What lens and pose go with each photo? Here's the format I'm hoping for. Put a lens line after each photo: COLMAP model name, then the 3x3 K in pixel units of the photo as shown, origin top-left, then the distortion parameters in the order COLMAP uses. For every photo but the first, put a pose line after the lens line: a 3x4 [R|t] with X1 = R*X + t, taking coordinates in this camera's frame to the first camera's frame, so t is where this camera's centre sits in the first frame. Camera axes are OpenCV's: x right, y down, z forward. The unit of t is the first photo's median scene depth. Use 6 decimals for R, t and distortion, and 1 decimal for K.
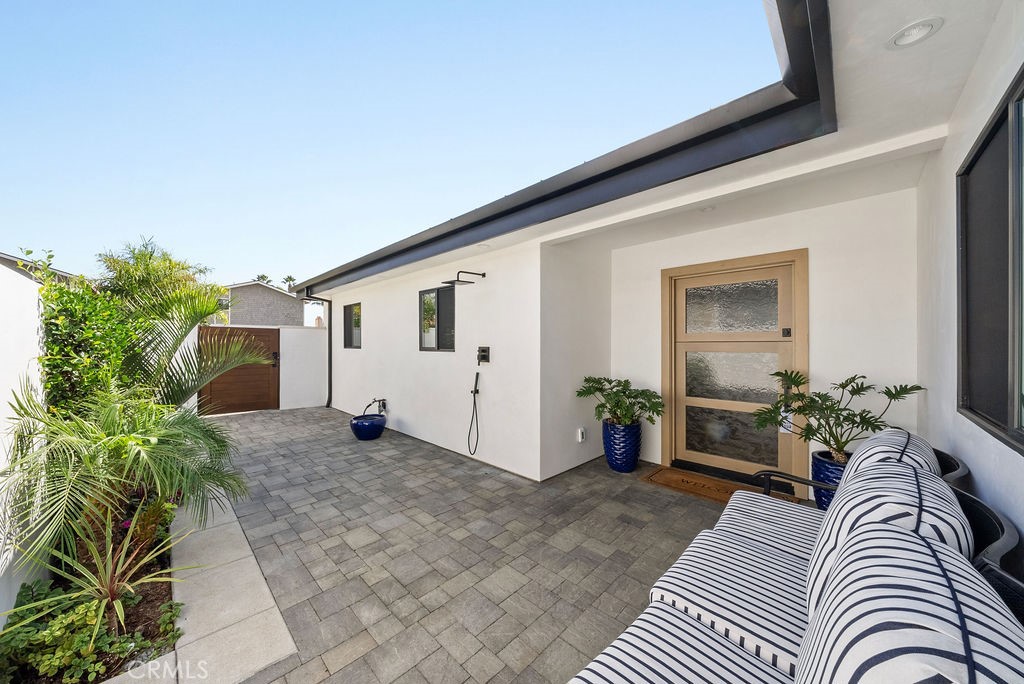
lens RADIAL K [[366.5, 0, 511.2], [0, 366.5, 344.0], [0, 0, 1]] dist [-0.000098, 0.000001]
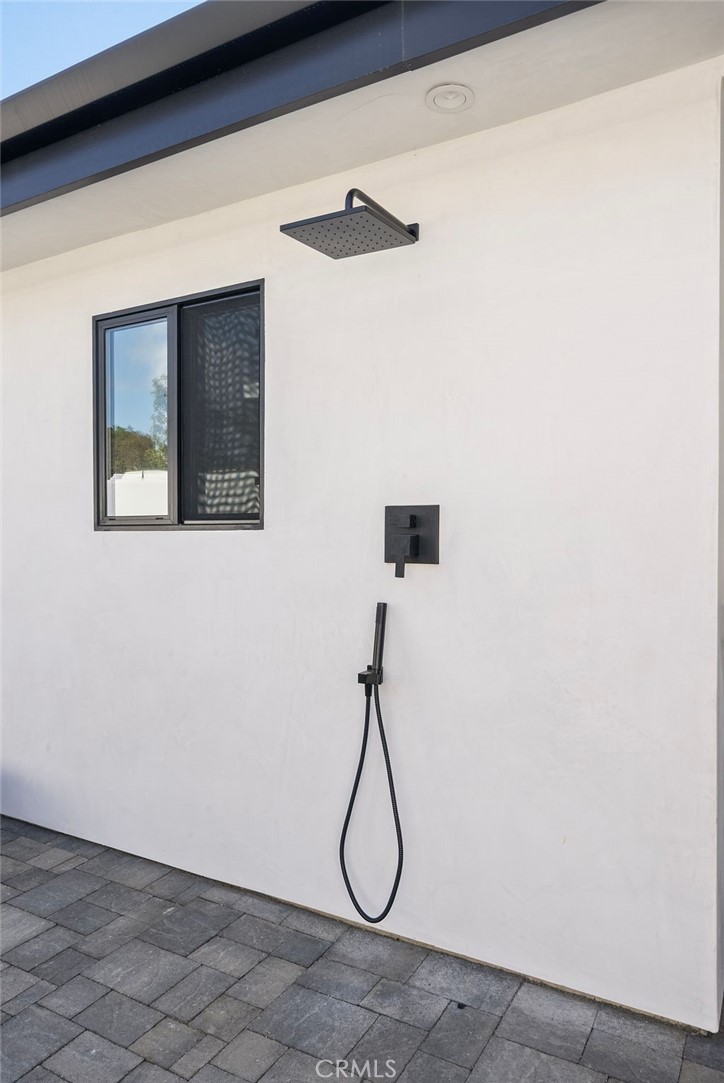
lens RADIAL K [[732.0, 0, 362.4], [0, 732.0, 538.9], [0, 0, 1]] dist [0.004122, 0.001762]
pose [[0.964772, 0.000127, 0.263086, -0.244698], [0.000043, 1.000000, -0.000640, 0.031371], [-0.263086, 0.000629, 0.964772, 0.491457]]
